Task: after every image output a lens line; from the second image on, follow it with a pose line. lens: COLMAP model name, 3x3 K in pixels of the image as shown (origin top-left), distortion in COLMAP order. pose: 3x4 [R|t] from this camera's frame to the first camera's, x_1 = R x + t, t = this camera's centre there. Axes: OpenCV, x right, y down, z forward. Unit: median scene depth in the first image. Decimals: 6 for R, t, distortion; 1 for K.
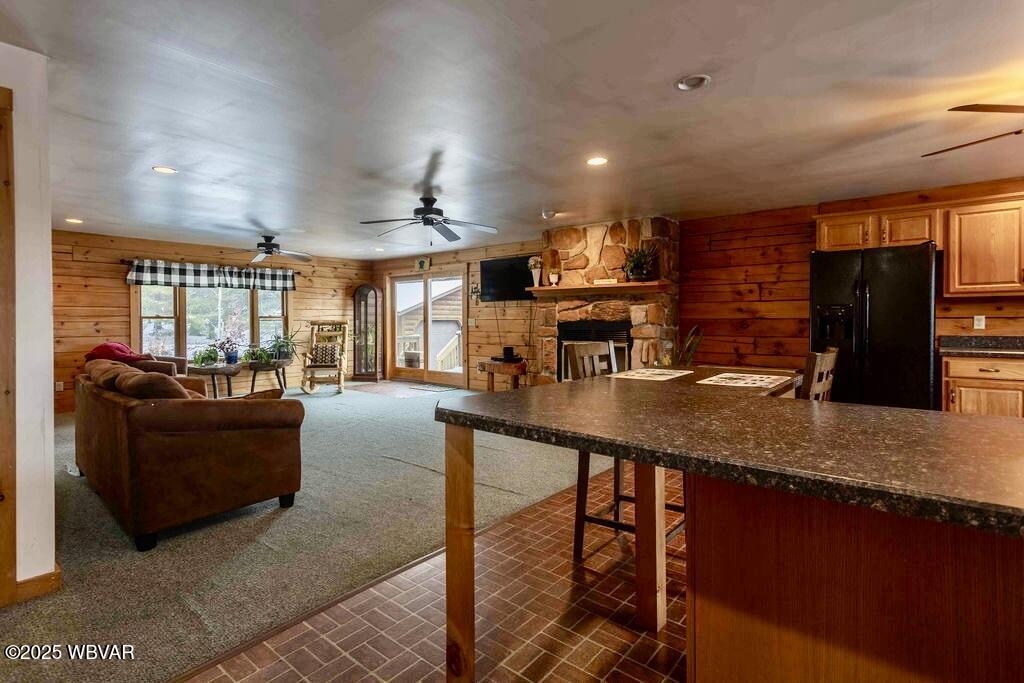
lens RADIAL K [[498.6, 0, 488.7], [0, 498.6, 321.5], [0, 0, 1]] dist [0.008218, 0.001759]
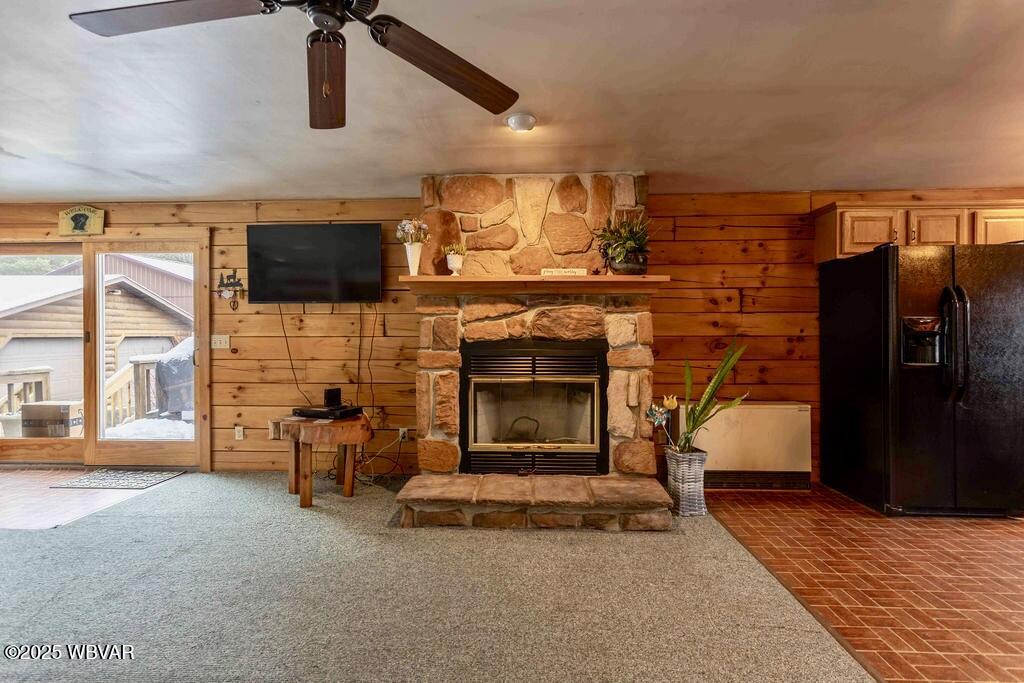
lens RADIAL K [[498.6, 0, 510.4], [0, 498.6, 336.9], [0, 0, 1]] dist [0.008218, 0.001759]
pose [[0.781376, 0.000080, 0.624060, -0.180214], [0.001691, 0.999996, -0.002246, -0.003088], [-0.624058, 0.002811, 0.781373, 0.583650]]
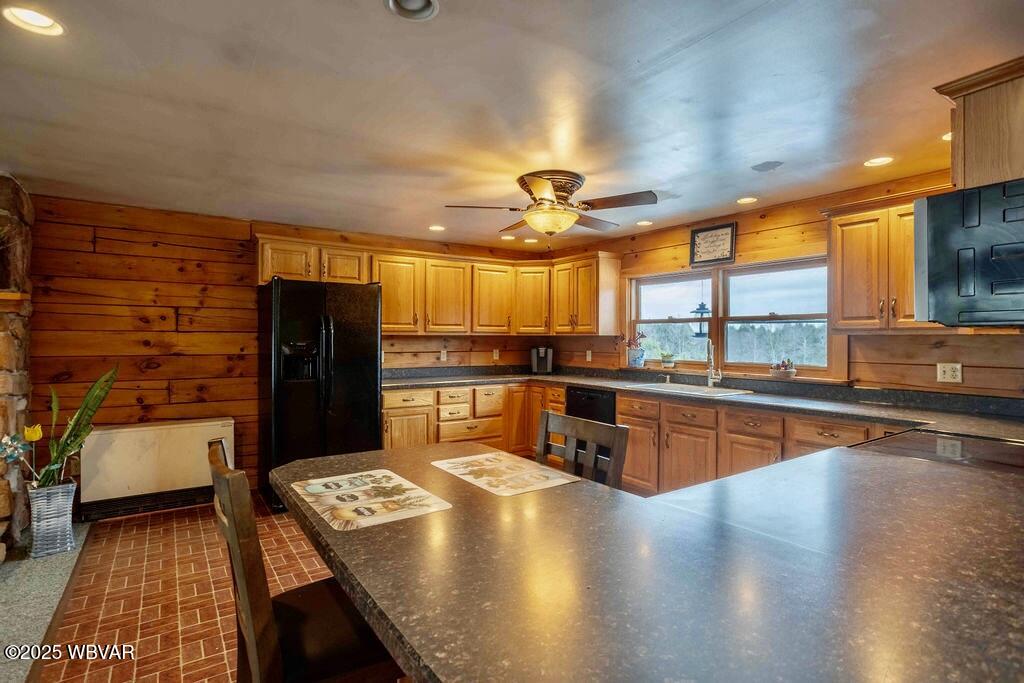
lens RADIAL K [[517.1, 0, 509.0], [0, 517.1, 339.3], [0, 0, 1]] dist [-0.003683, 0.002528]
pose [[0.265754, 0.000762, 0.964041, -0.063576], [0.000057, 1.000000, -0.000806, -0.026622], [-0.964041, 0.000269, 0.265754, 0.293263]]
